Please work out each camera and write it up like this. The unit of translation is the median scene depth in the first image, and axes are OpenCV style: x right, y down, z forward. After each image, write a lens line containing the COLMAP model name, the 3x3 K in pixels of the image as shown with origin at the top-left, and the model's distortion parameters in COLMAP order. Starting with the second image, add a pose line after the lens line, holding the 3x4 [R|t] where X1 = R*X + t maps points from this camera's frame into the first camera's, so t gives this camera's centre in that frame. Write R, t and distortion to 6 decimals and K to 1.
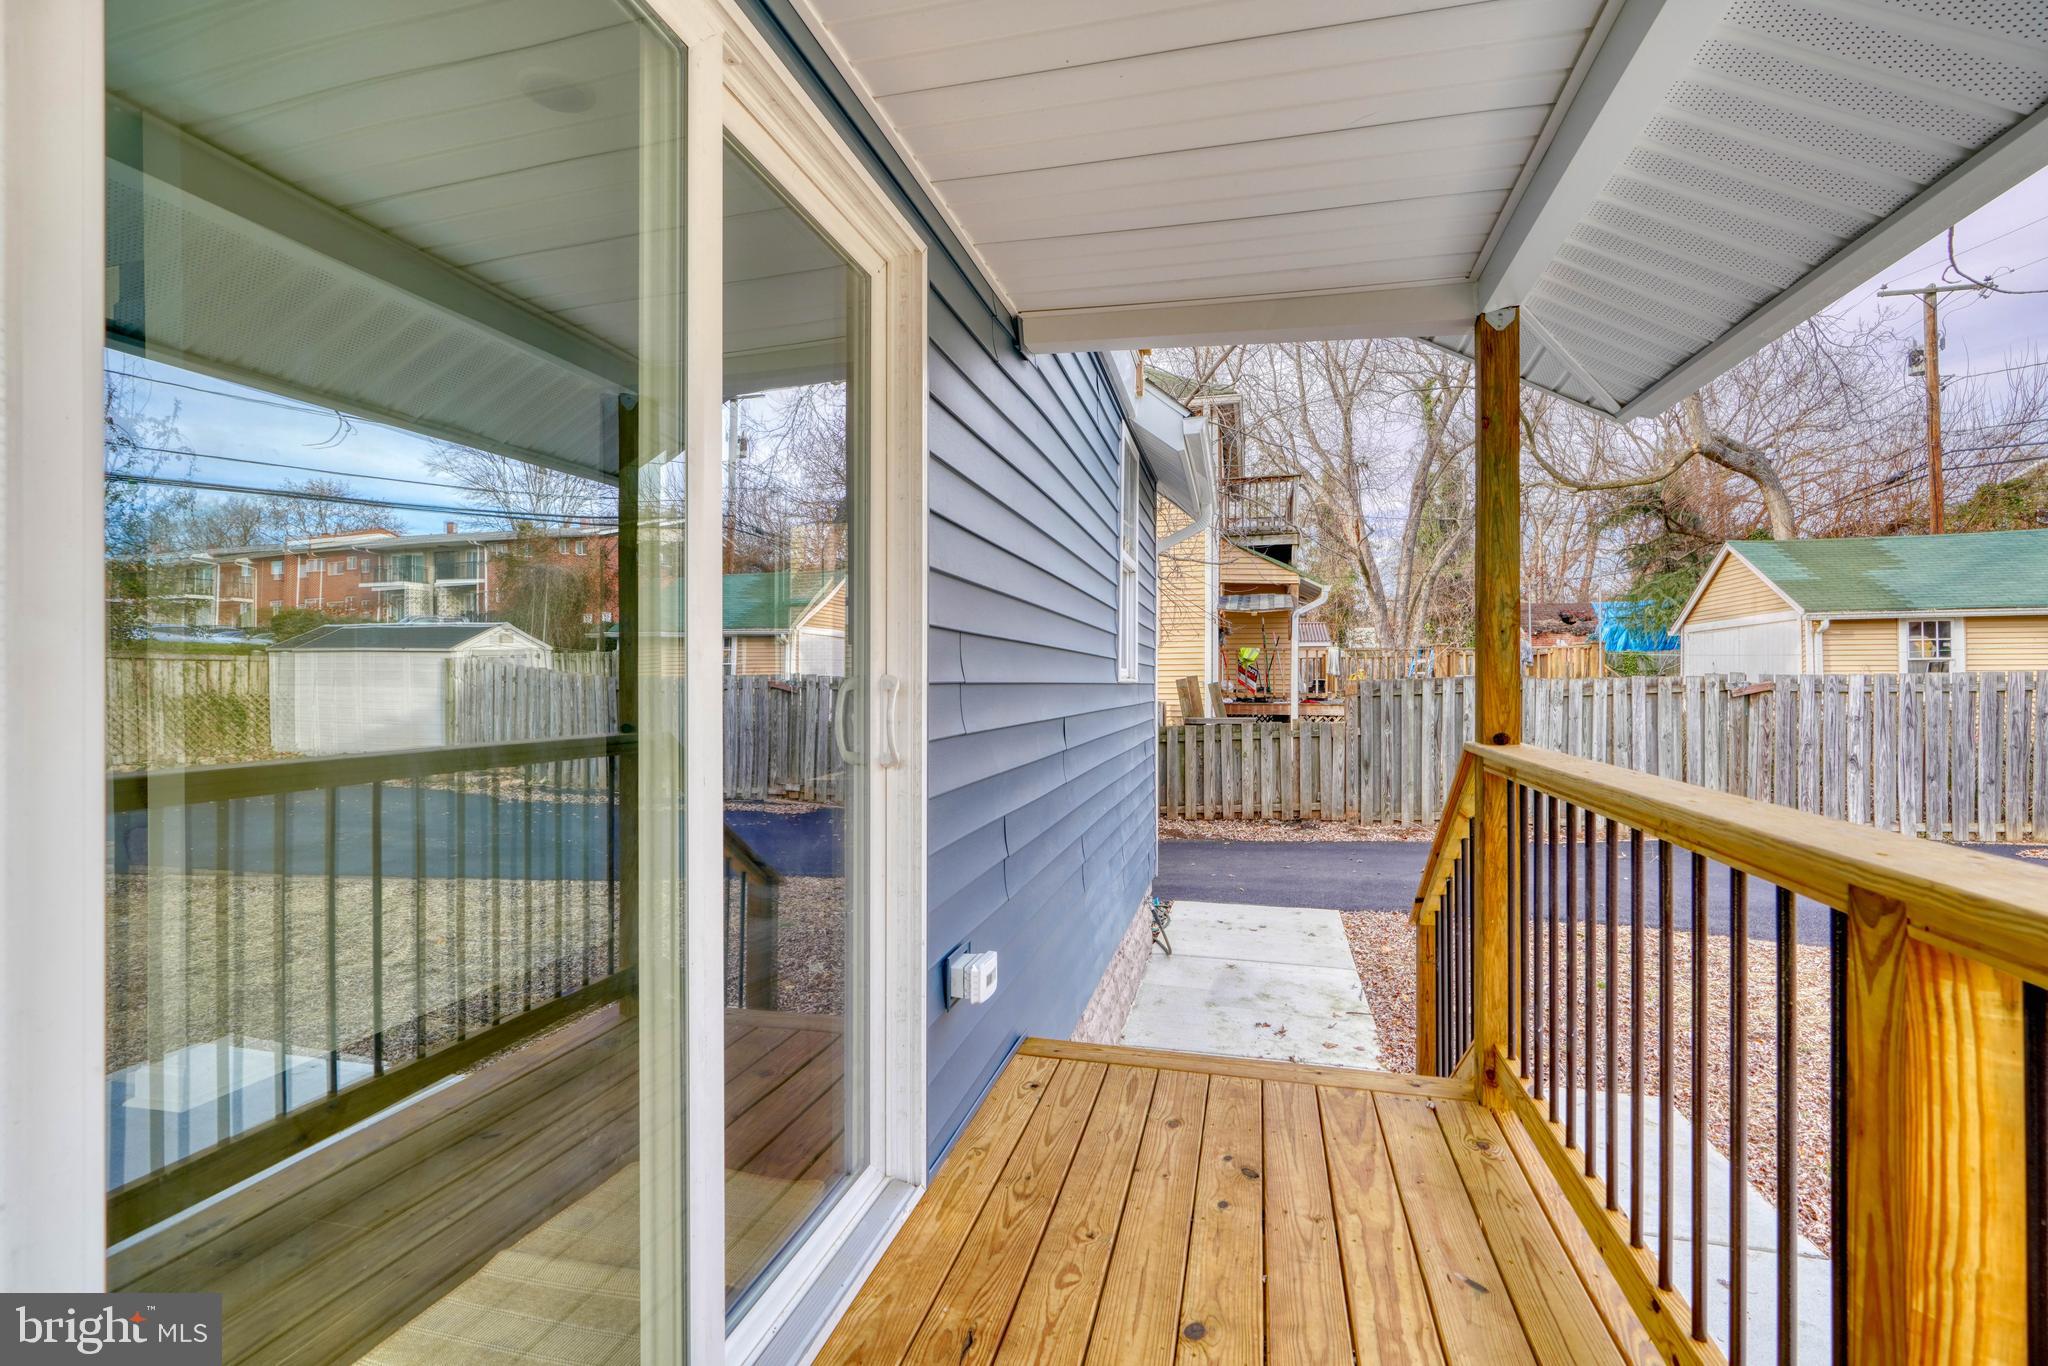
lens RADIAL K [[928.3, 0, 1020.6], [0, 928.3, 684.2], [0, 0, 1]] dist [-0.011214, 0.005580]
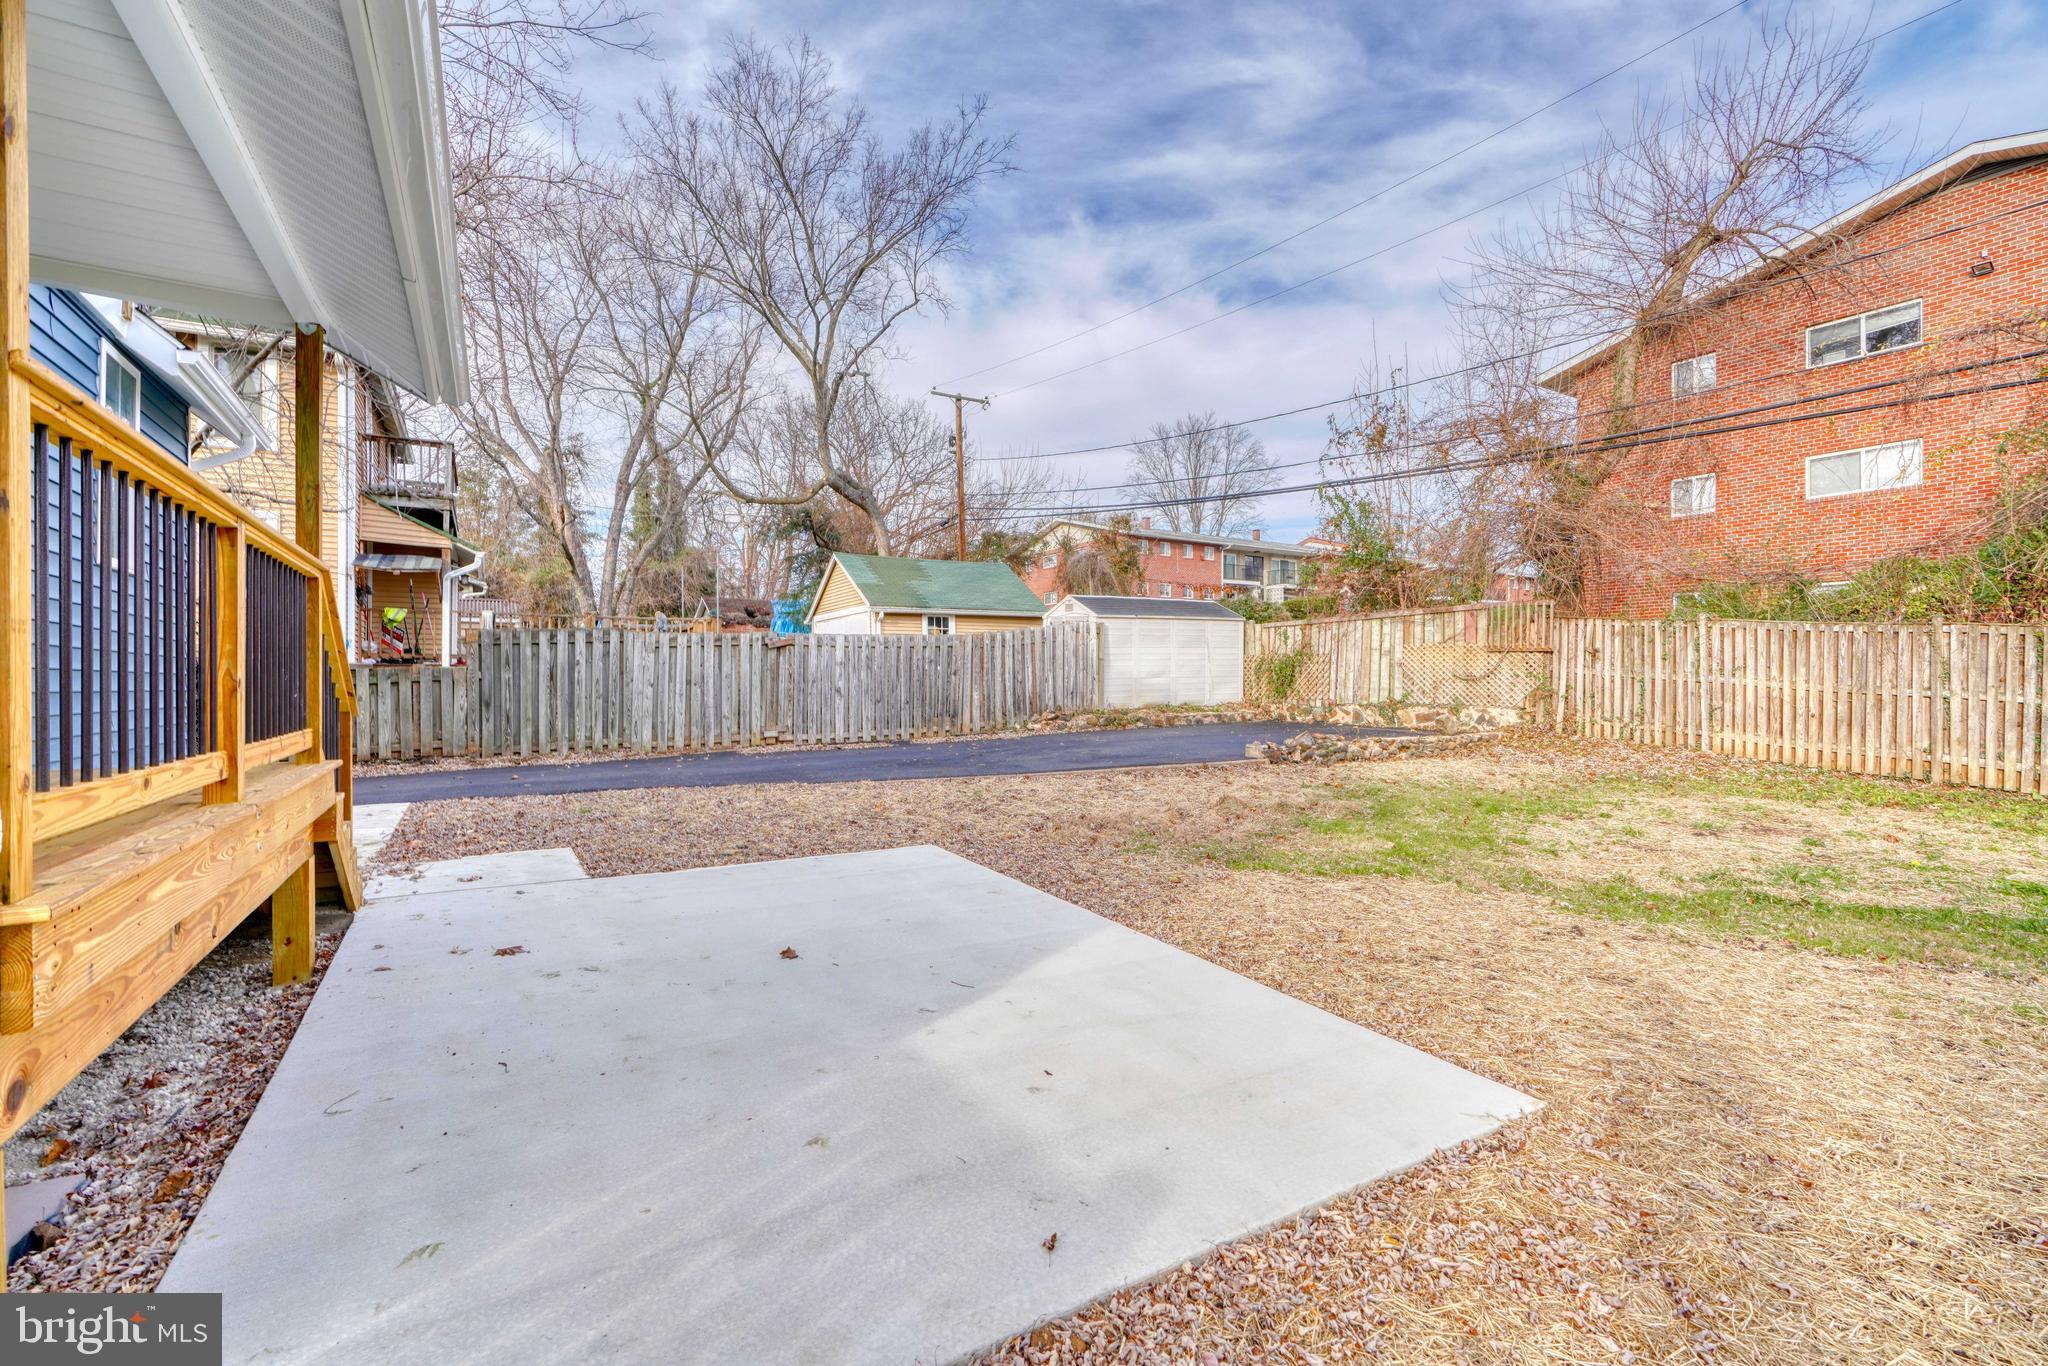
lens RADIAL K [[928.3, 0, 1033.4], [0, 928.3, 687.1], [0, 0, 1]] dist [-0.011214, 0.005580]
pose [[0.710430, -0.003444, 0.703759, 0.050999], [0.001815, 0.999994, 0.003061, 0.061766], [-0.703765, -0.000897, 0.710432, -0.261417]]
